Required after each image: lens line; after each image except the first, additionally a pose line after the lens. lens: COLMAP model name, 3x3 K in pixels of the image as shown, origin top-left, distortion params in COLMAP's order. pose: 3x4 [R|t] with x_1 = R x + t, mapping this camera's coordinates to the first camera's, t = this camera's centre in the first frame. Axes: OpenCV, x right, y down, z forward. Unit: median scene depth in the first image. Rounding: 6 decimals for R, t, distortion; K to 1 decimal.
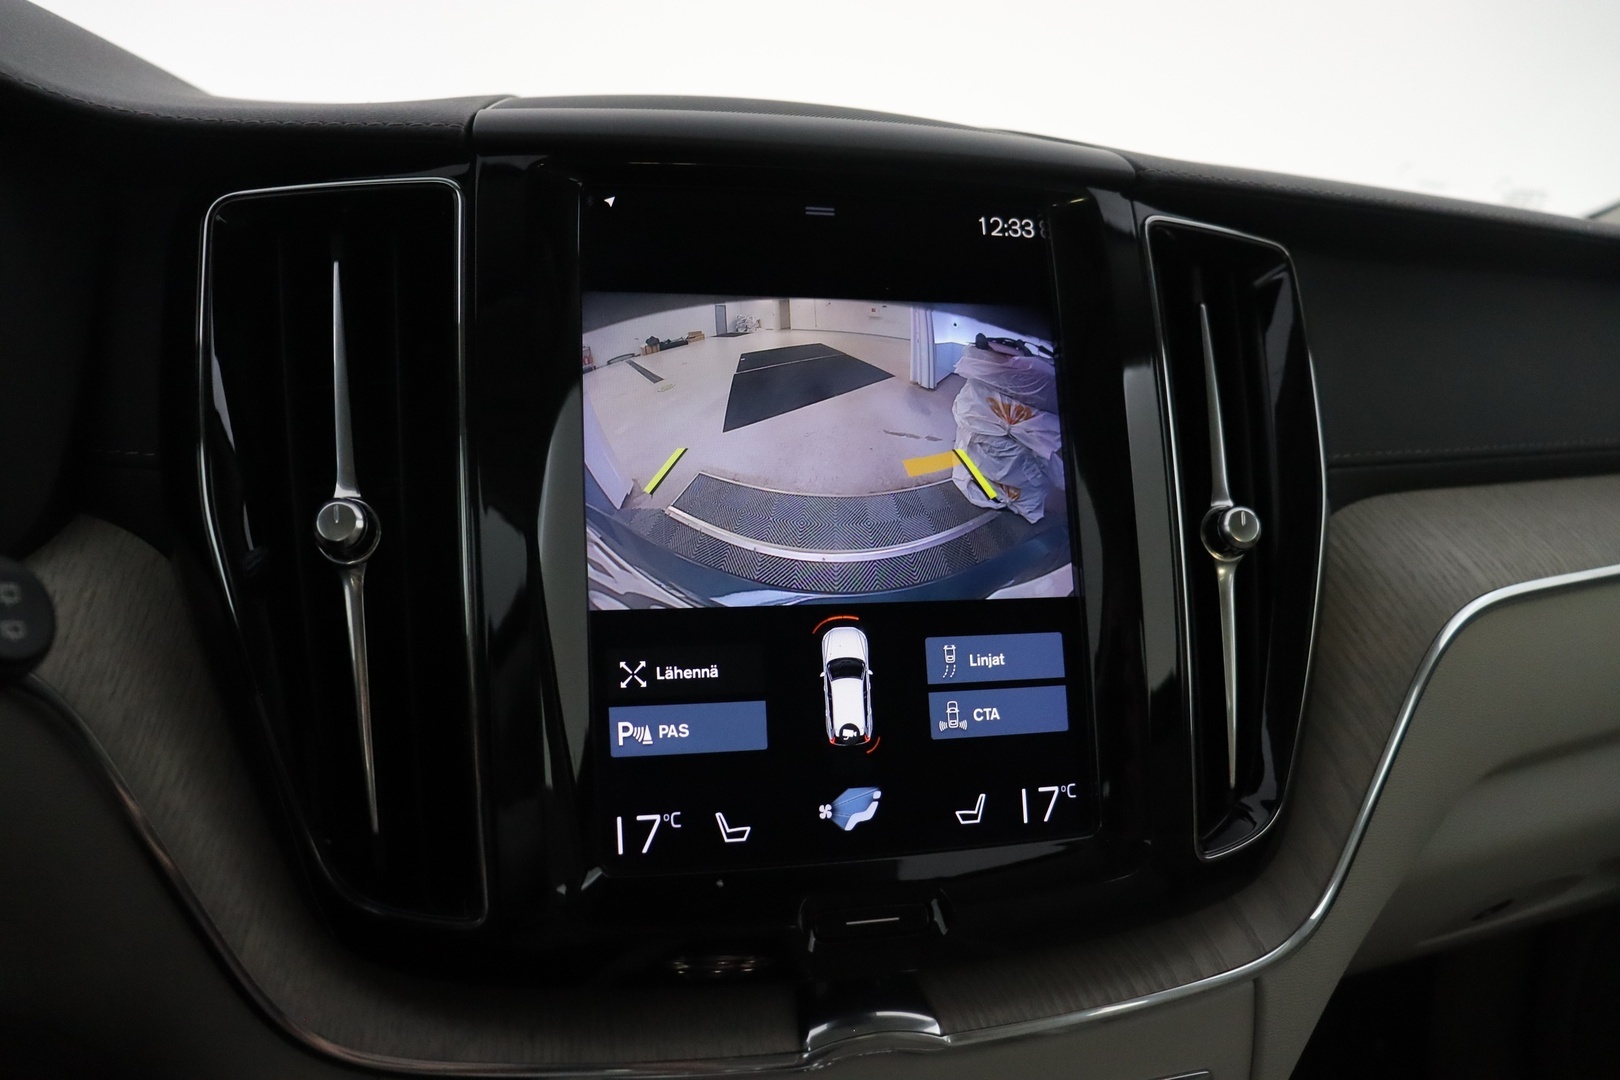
lens RADIAL K [[1378.8, 0, 810.0], [0, 1378.8, 540.0], [0, 0, 1]] dist [-0.207872, 0.189227]
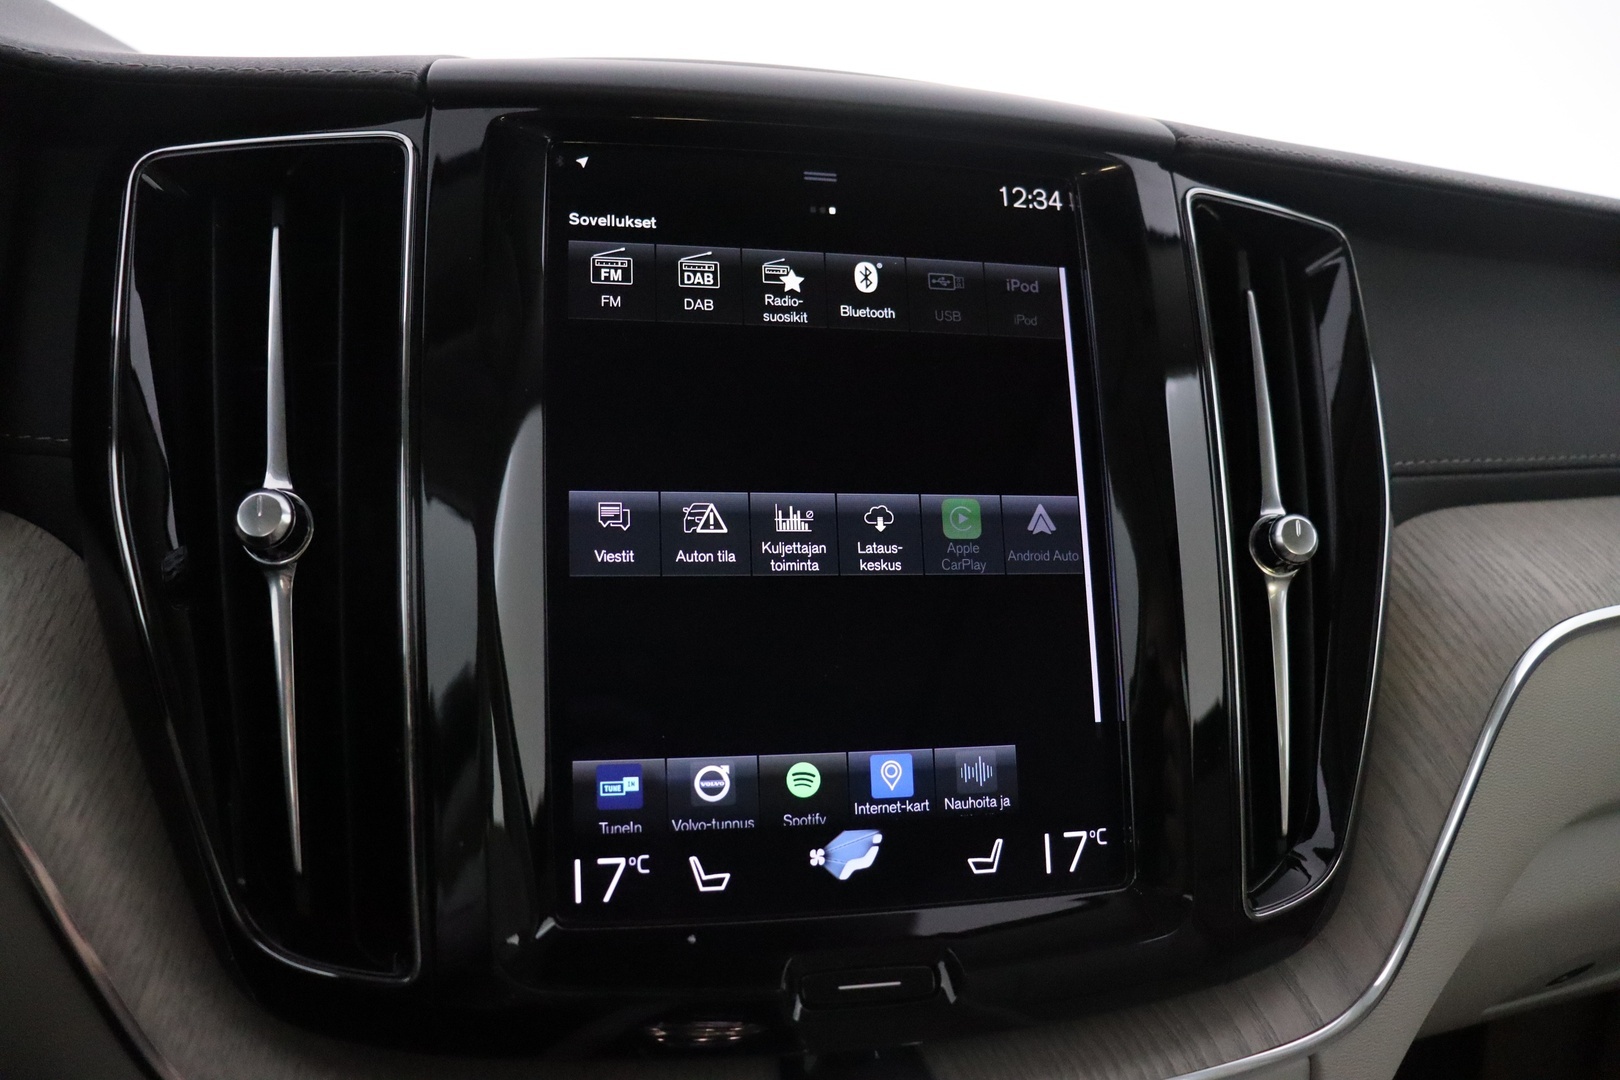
lens RADIAL K [[1385.1, 0, 799.9], [0, 1385.1, 529.7], [0, 0, 1]] dist [-0.213148, 0.201736]
pose [[0.999623, 0.009584, -0.025718, 0.018927], [-0.010425, 0.999408, -0.032781, 0.017941], [0.025388, 0.033037, 0.999132, 0.115248]]
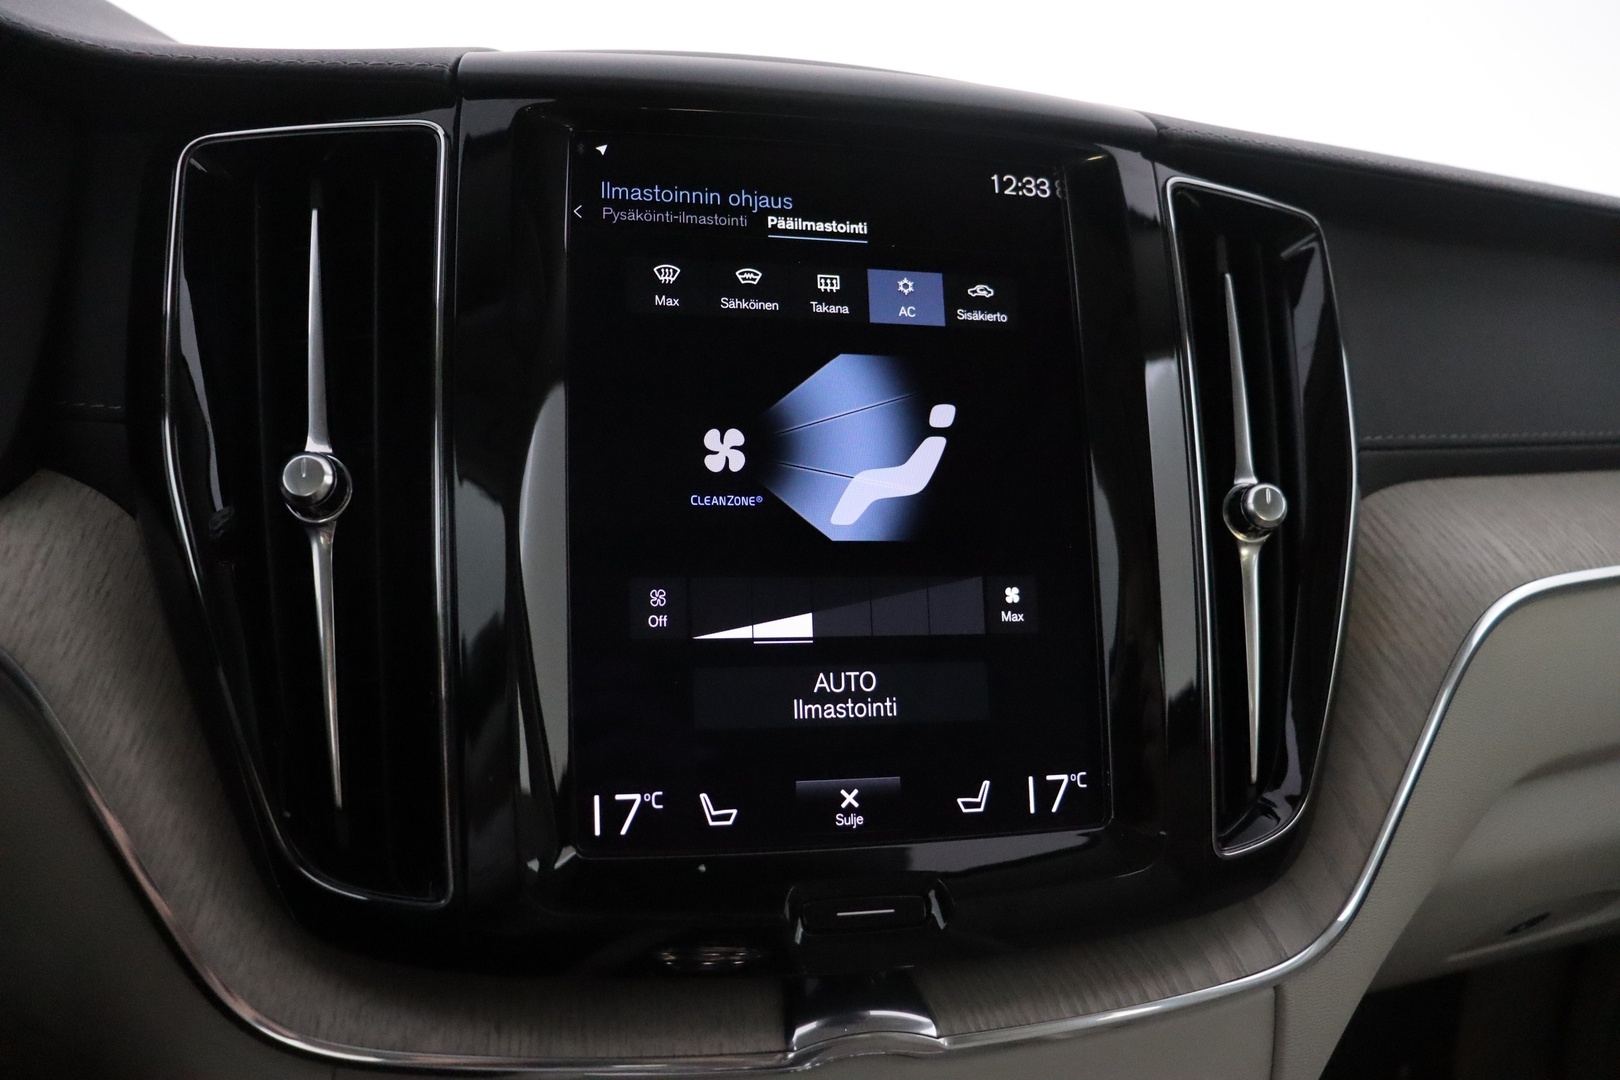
lens RADIAL K [[1378.8, 0, 810.0], [0, 1378.8, 540.0], [0, 0, 1]] dist [-0.207872, 0.189227]
pose [[0.999720, 0.014653, -0.018555, 0.019025], [-0.014876, 0.999818, -0.011953, 0.031806], [0.018377, 0.012226, 0.999756, 0.054171]]
